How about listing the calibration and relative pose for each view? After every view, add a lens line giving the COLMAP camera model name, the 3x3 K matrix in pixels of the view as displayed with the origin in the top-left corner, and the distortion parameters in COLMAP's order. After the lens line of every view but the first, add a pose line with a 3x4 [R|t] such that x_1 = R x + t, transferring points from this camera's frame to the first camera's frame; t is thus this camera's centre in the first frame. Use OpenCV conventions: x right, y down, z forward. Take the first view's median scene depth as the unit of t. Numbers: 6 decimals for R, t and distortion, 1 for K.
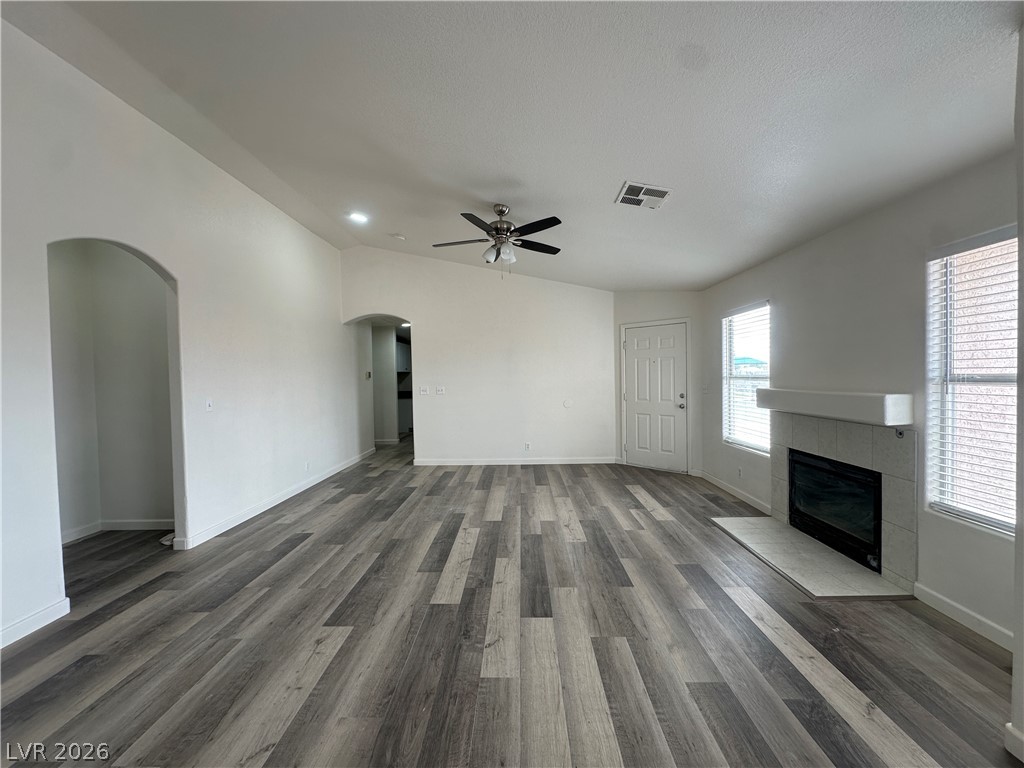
lens RADIAL K [[407.9, 0, 506.5], [0, 407.9, 382.5], [0, 0, 1]] dist [-0.002718, 0.000590]
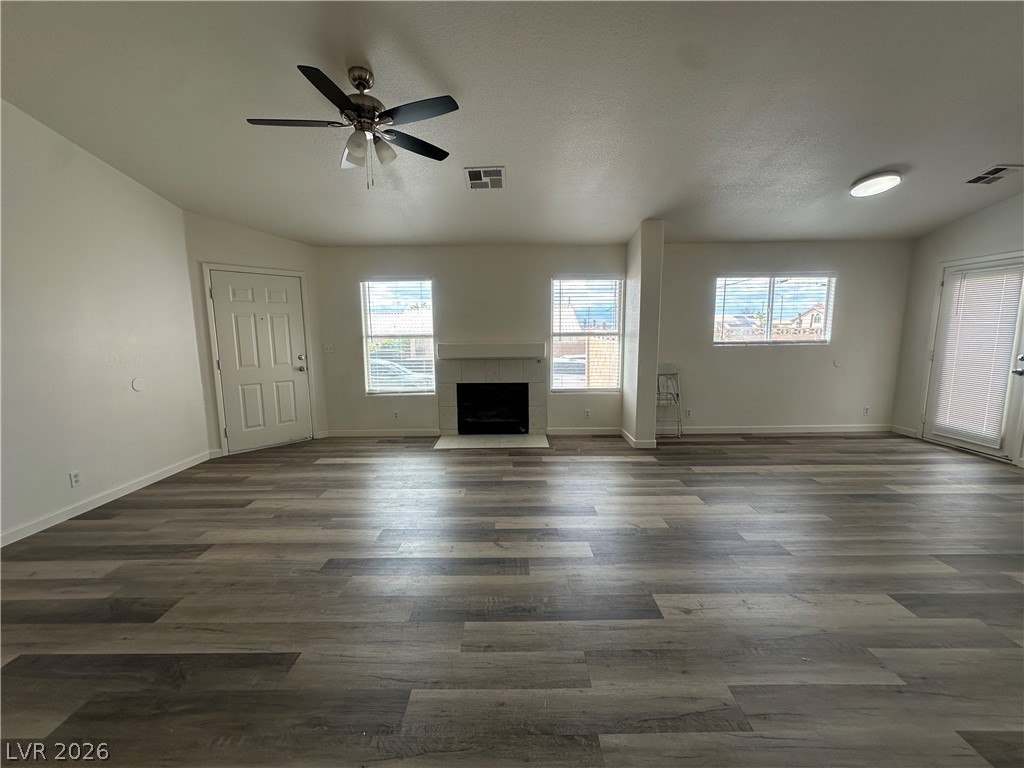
lens RADIAL K [[407.9, 0, 515.4], [0, 407.9, 386.9], [0, 0, 1]] dist [-0.002718, 0.000590]
pose [[-0.034563, -0.120286, 0.992137, -0.798368], [0.026588, 0.992269, 0.121228, -0.000397], [-0.999049, 0.030569, -0.031097, 0.855174]]
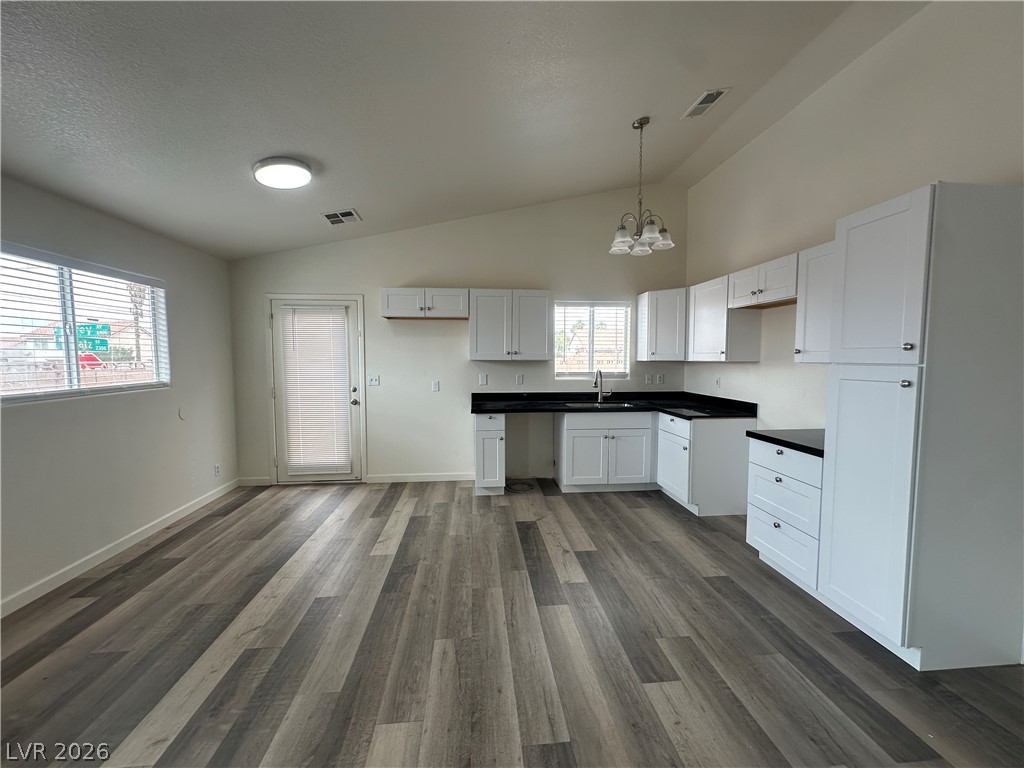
lens RADIAL K [[407.9, 0, 512.1], [0, 407.9, 384.6], [0, 0, 1]] dist [-0.002718, 0.000590]
pose [[-0.991528, 0.028664, -0.126689, -0.040302], [0.018094, 0.996317, 0.083811, -0.020362], [0.128625, 0.080809, -0.988395, 0.744139]]
